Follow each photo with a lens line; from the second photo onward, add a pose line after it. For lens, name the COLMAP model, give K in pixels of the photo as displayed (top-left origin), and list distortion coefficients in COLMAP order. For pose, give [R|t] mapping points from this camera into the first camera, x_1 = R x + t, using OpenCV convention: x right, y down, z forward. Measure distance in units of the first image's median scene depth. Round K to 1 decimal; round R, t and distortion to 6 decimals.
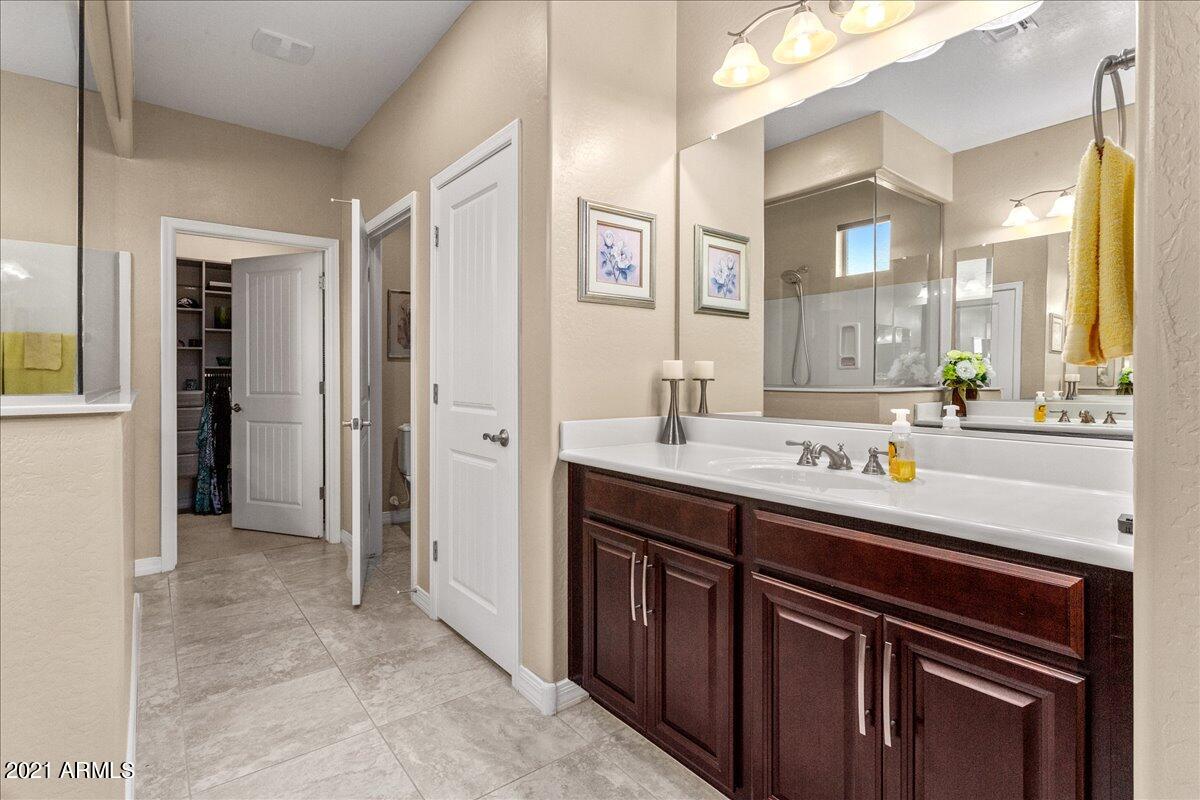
lens RADIAL K [[583.3, 0, 590.5], [0, 583.3, 378.4], [0, 0, 1]] dist [0.006757, 0.000907]
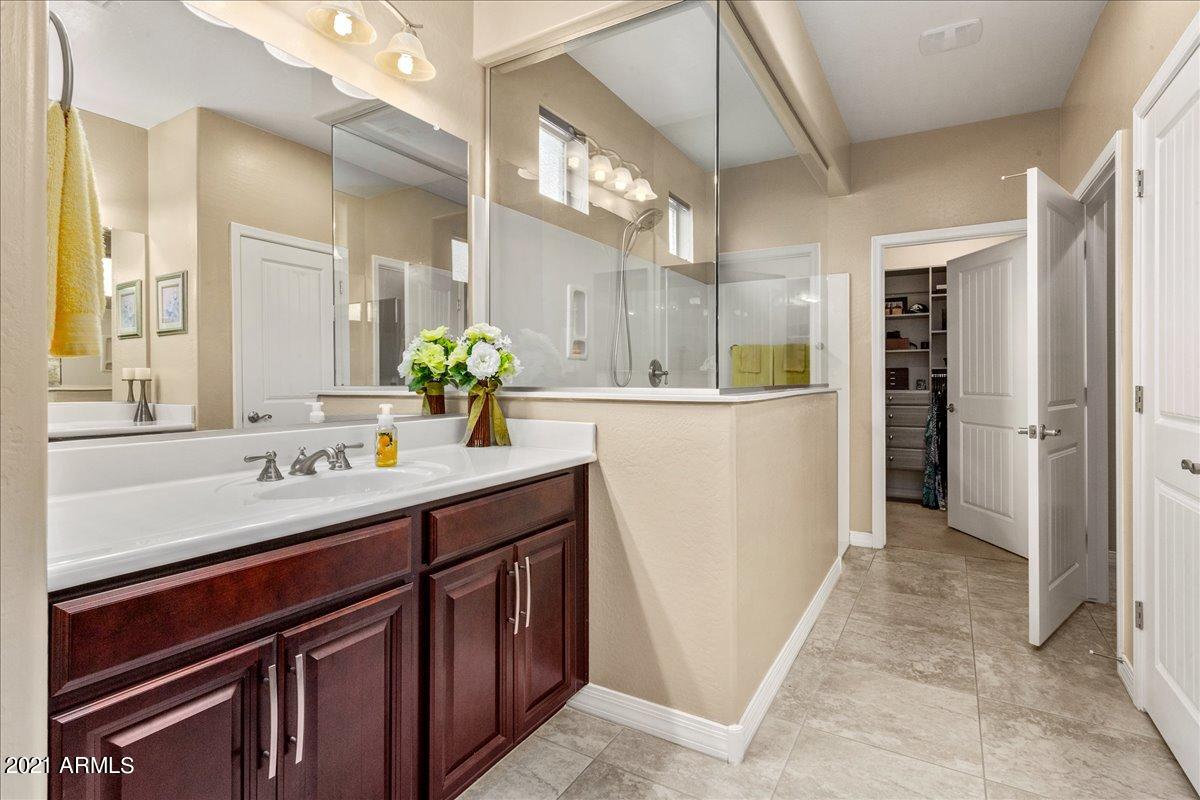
lens RADIAL K [[583.3, 0, 599.5], [0, 583.3, 378.2], [0, 0, 1]] dist [0.006757, 0.000907]
pose [[0.374772, 0.000925, -0.927117, 0.153172], [-0.003330, 0.999994, -0.000348, 0.002376], [0.927111, 0.003218, 0.374773, 0.094377]]
